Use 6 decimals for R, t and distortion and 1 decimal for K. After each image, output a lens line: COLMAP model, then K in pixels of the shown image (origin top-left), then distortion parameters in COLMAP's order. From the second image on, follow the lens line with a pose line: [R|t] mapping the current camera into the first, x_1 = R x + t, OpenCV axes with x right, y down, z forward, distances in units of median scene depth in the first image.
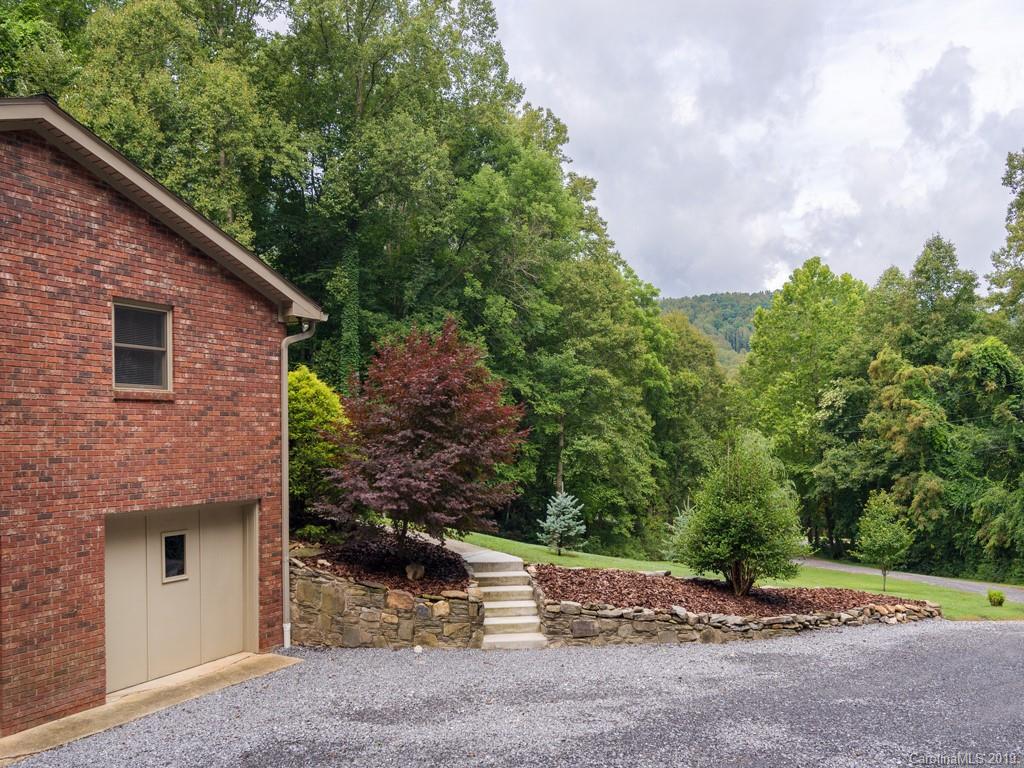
lens RADIAL K [[869.8, 0, 511.8], [0, 869.8, 387.7], [0, 0, 1]] dist [-0.011366, -0.004351]
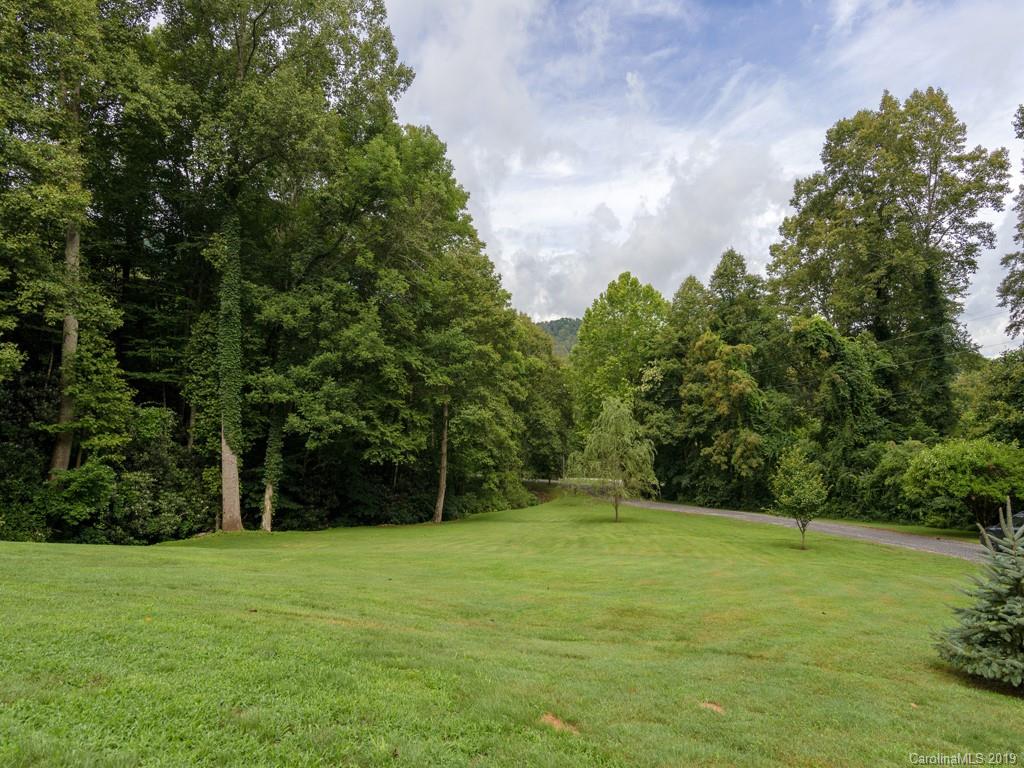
lens RADIAL K [[590.6, 0, 548.5], [0, 590.6, 373.7], [0, 0, 1]] dist [0.006475, -0.001409]
pose [[0.963103, -0.006987, 0.269042, -0.022132], [0.009669, 0.999916, -0.008645, 0.022399], [-0.268959, 0.010927, 0.963090, 0.256910]]
